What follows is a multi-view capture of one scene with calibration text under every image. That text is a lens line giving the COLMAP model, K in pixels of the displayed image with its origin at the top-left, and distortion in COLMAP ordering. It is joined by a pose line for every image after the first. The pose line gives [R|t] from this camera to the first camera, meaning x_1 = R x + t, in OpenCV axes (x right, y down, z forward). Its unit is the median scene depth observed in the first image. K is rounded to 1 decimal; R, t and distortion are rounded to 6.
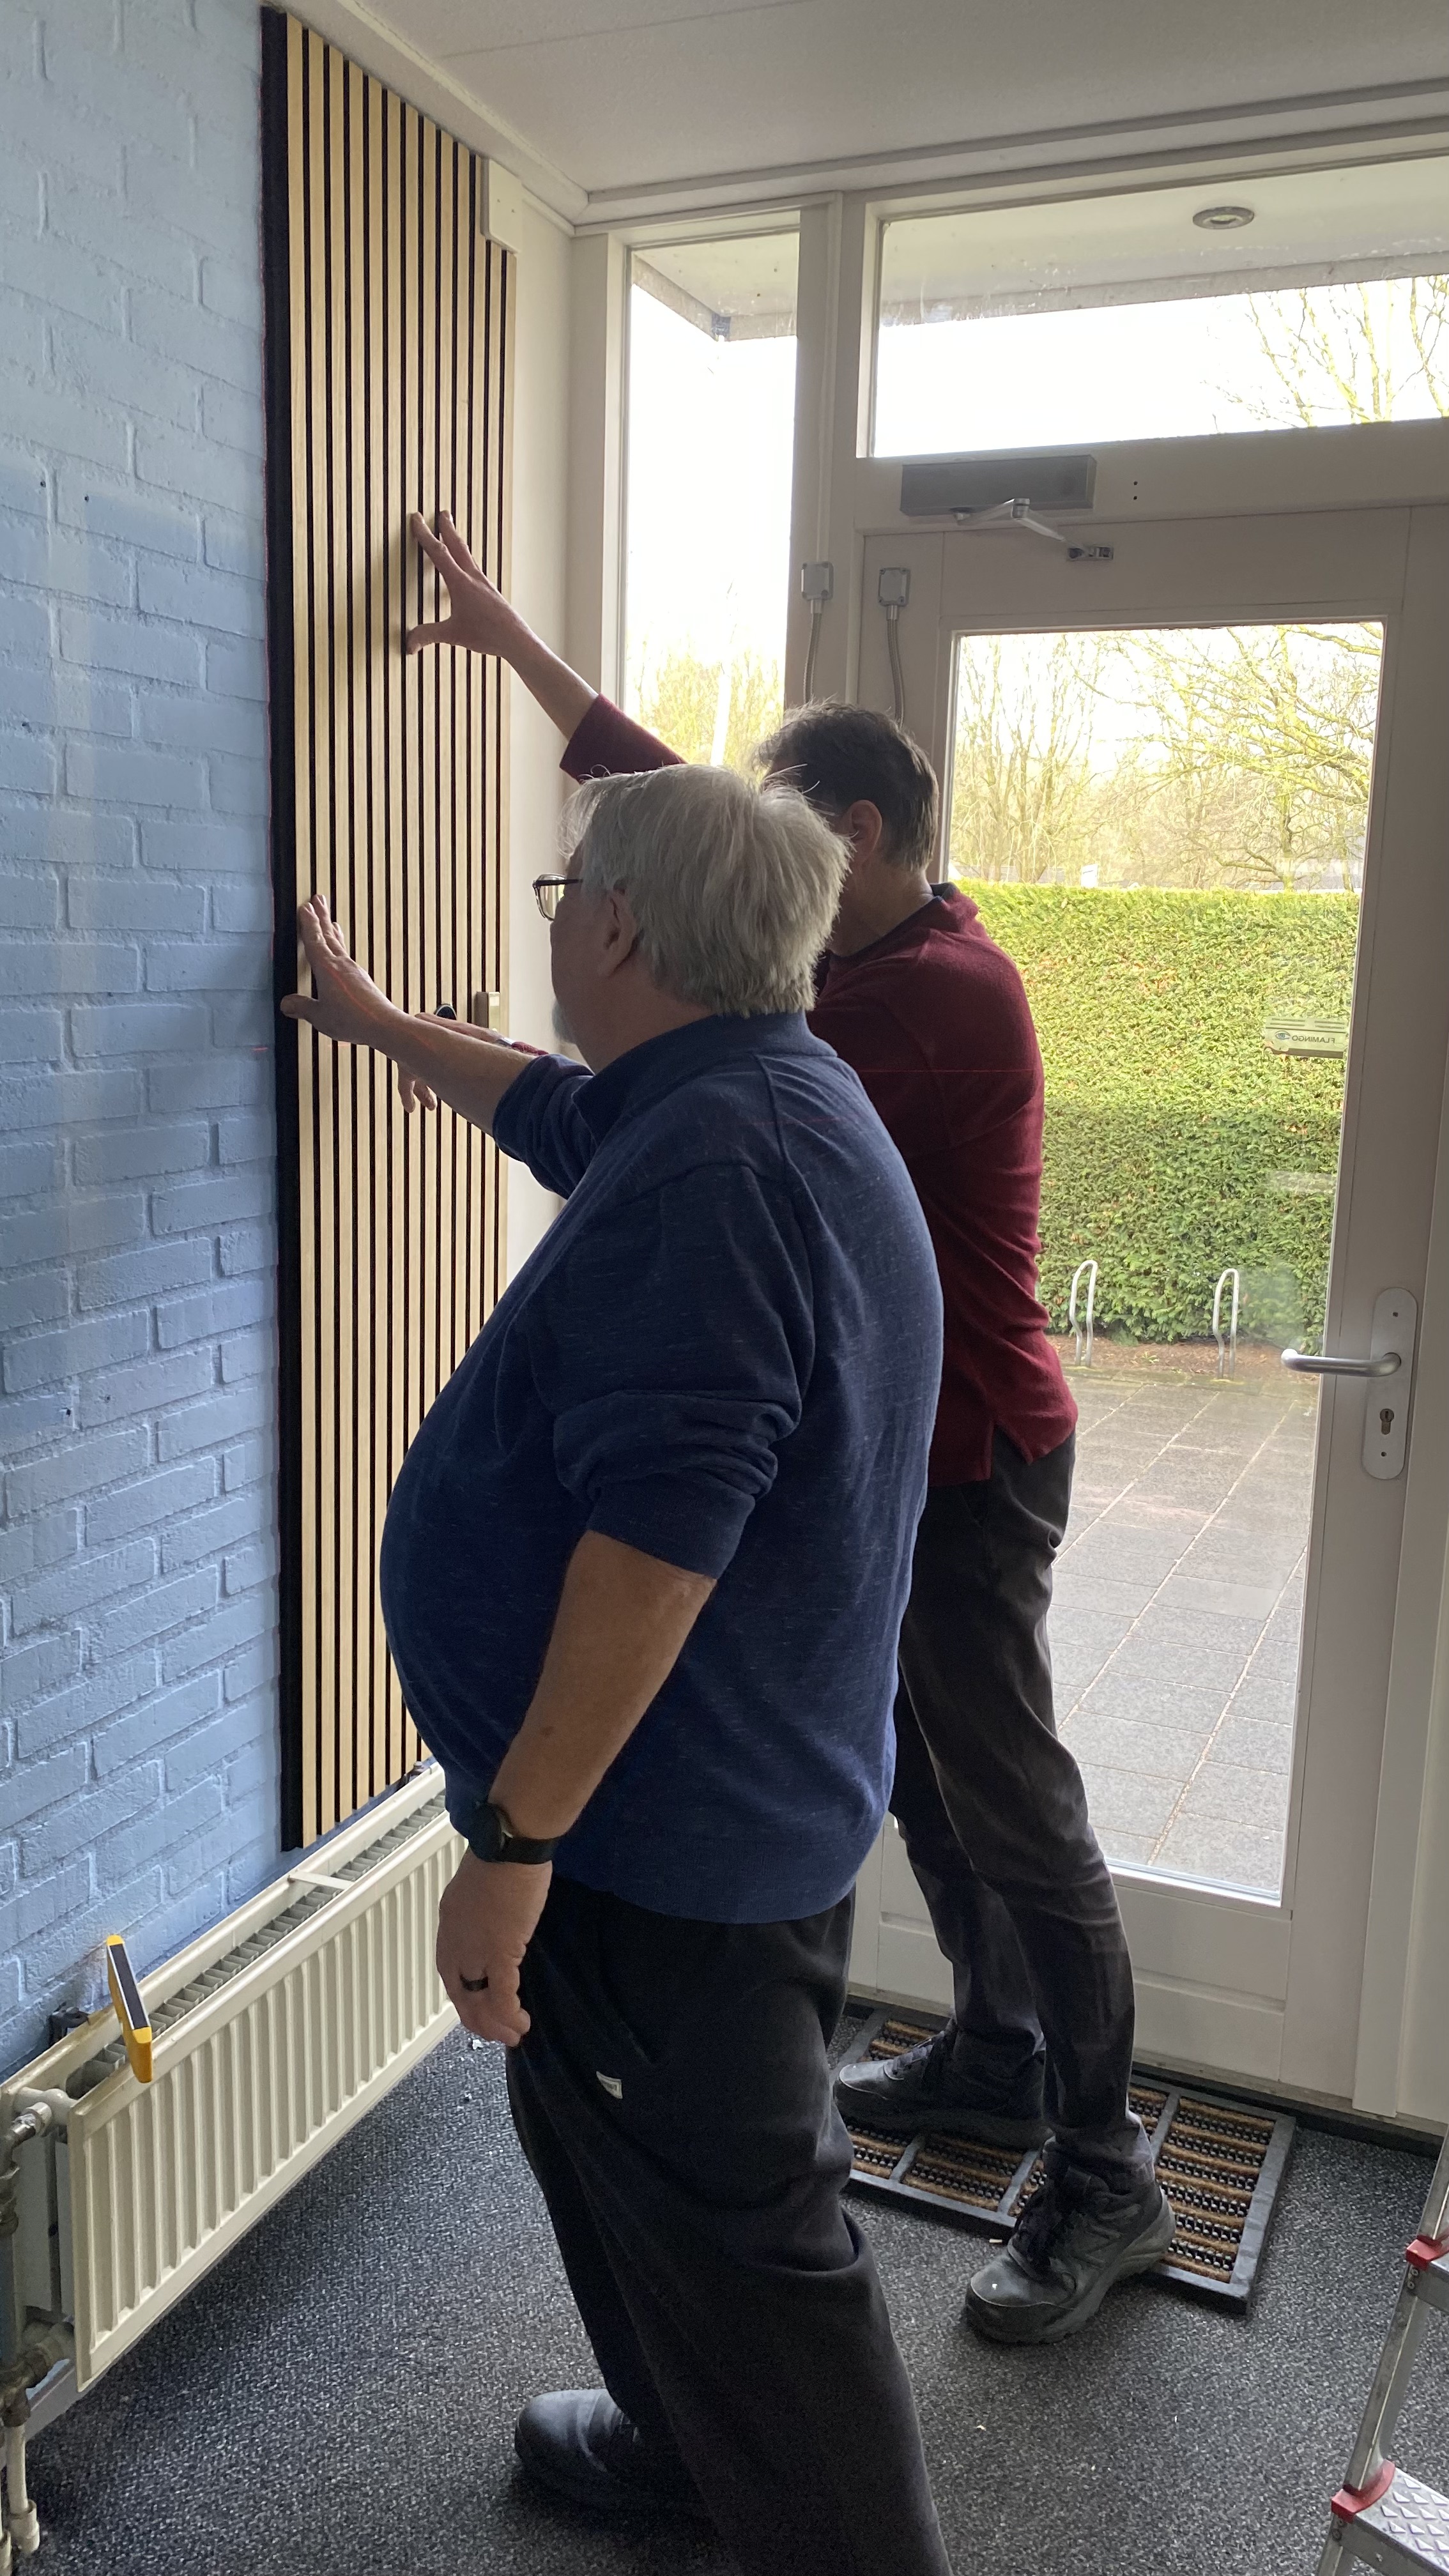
lens RADIAL K [[1933.0, 0, 720.0], [0, 1933.0, 1269.9], [0, 0, 1]] dist [0.012613, -0.021886]
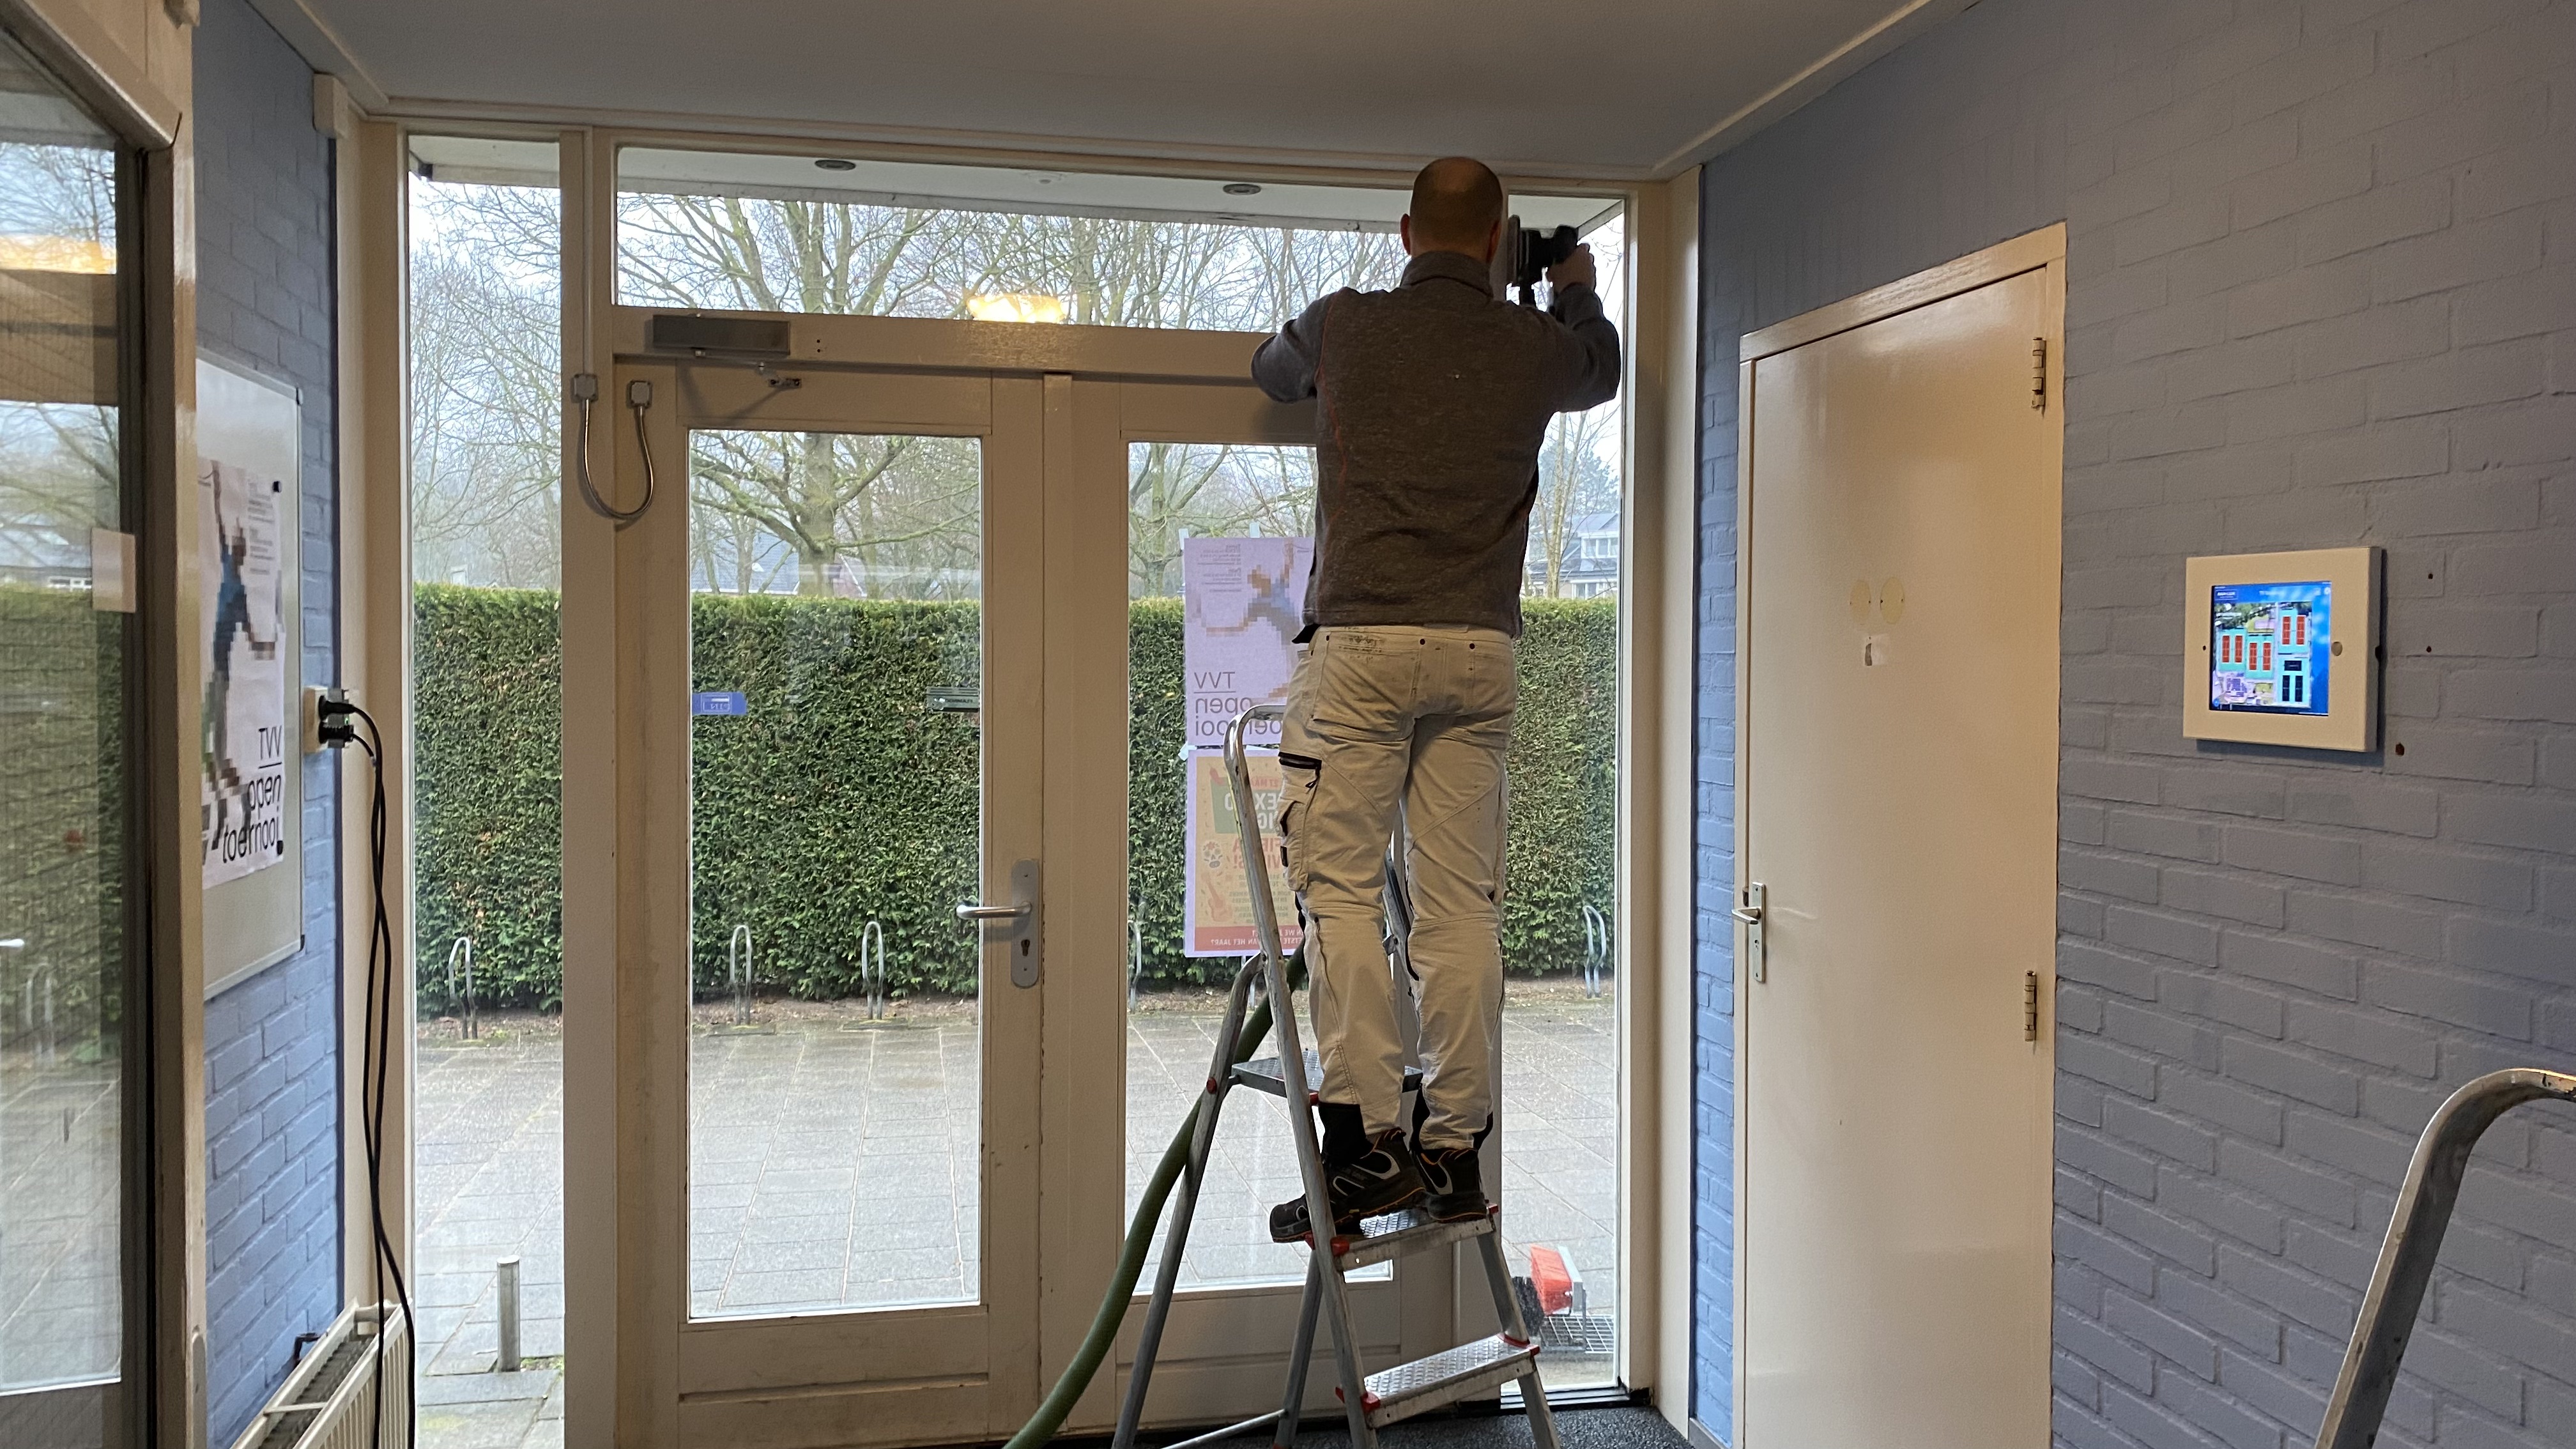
lens RADIAL K [[1933.0, 0, 1289.9], [0, 1933.0, 713.3], [0, 0, 1]] dist [0.012613, -0.021886]
pose [[0.823708, -0.041851, 0.565468, -0.314499], [0.114310, 0.989053, -0.093312, 0.057567], [-0.555373, 0.141501, 0.819475, -0.362341]]
